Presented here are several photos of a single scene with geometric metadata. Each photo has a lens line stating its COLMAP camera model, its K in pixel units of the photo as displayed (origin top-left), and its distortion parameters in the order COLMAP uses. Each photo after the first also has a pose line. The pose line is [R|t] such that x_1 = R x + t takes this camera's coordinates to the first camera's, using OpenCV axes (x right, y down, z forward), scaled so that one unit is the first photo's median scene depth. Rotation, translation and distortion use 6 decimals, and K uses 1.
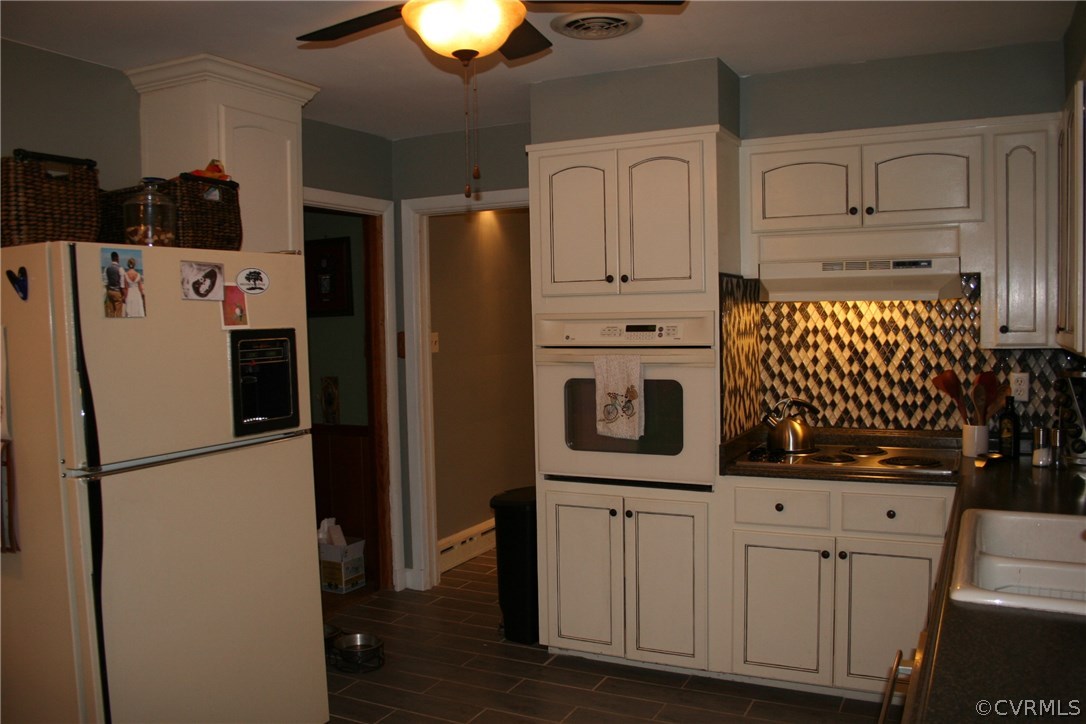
lens RADIAL K [[907.7, 0, 543.0], [0, 907.7, 362.0], [0, 0, 1]] dist [-0.155721, 0.136278]
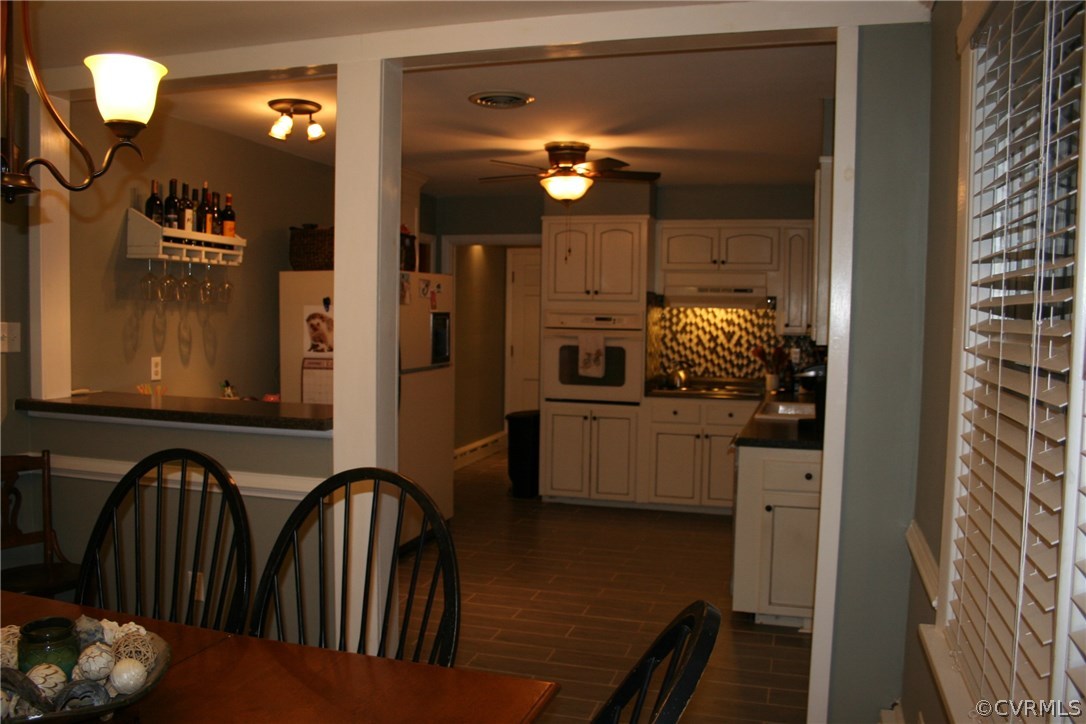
lens RADIAL K [[907.7, 0, 543.0], [0, 907.7, 362.0], [0, 0, 1]] dist [-0.155721, 0.136278]
pose [[0.983616, 0.024424, 0.178617, -0.337438], [-0.024906, 0.999690, 0.000454, 0.052093], [-0.178550, -0.004896, 0.983919, -0.801738]]
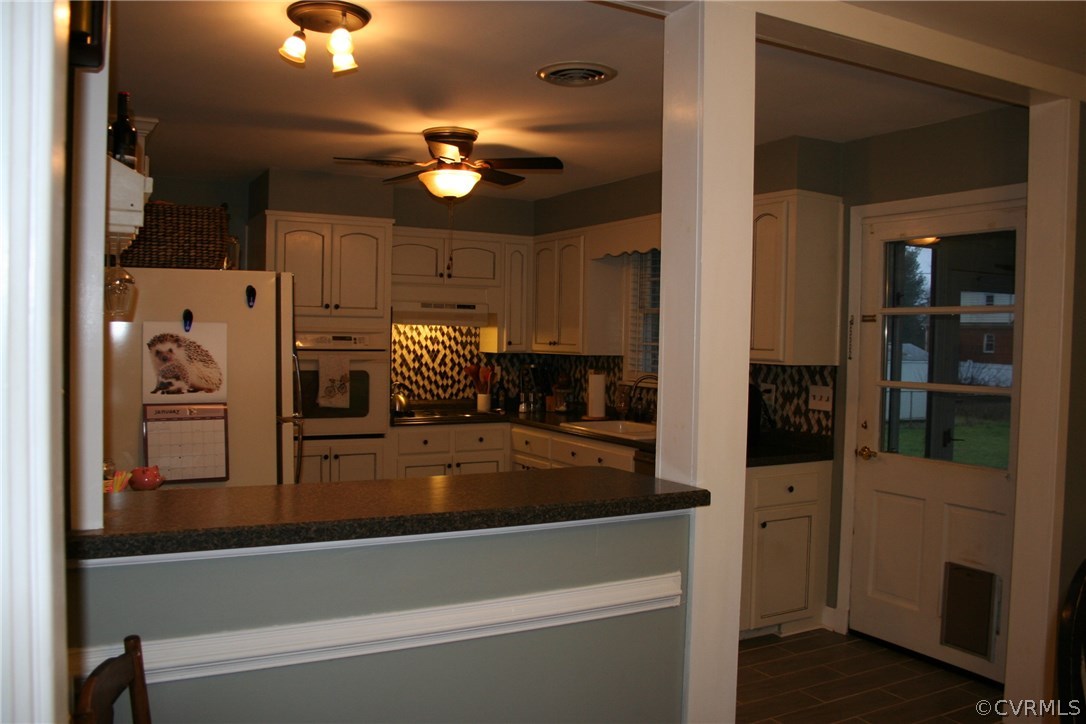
lens RADIAL K [[907.7, 0, 543.0], [0, 907.7, 362.0], [0, 0, 1]] dist [-0.155721, 0.136278]
pose [[0.563518, 0.004508, 0.826092, -0.962292], [0.015346, 0.999755, -0.015924, 0.033532], [-0.825962, 0.021651, 0.563311, -0.171497]]
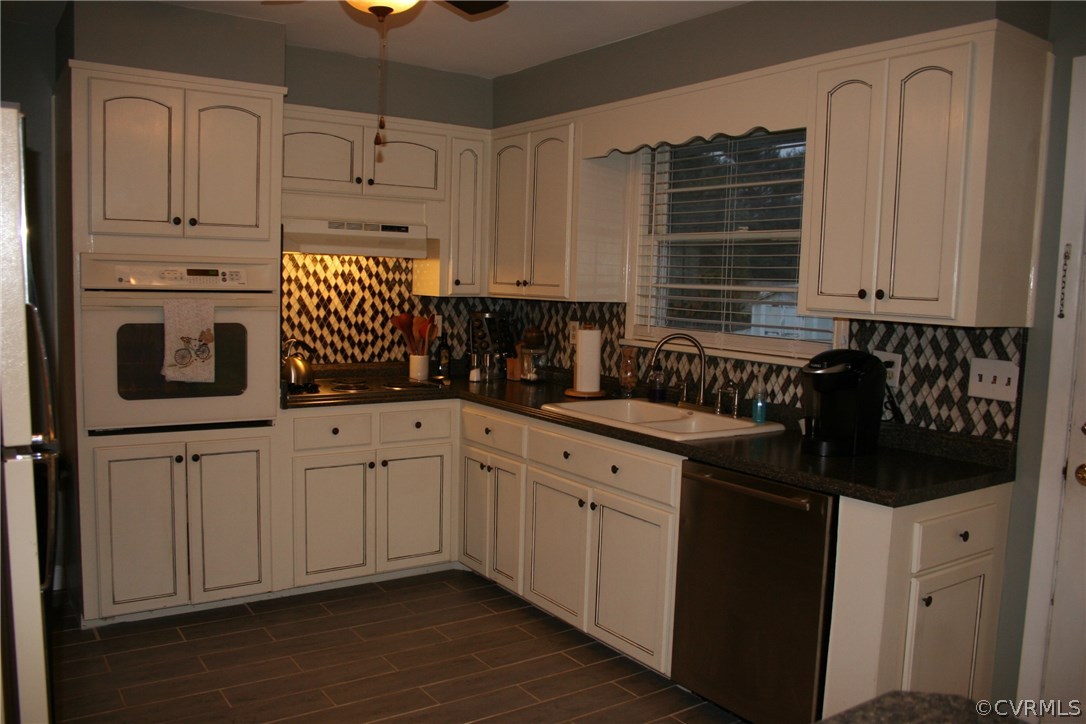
lens RADIAL K [[907.7, 0, 543.0], [0, 907.7, 362.0], [0, 0, 1]] dist [-0.155721, 0.136278]
pose [[0.481082, -0.046422, 0.875446, -0.560583], [0.006876, 0.998766, 0.049182, 0.015604], [-0.876648, -0.017641, 0.480808, 0.184338]]
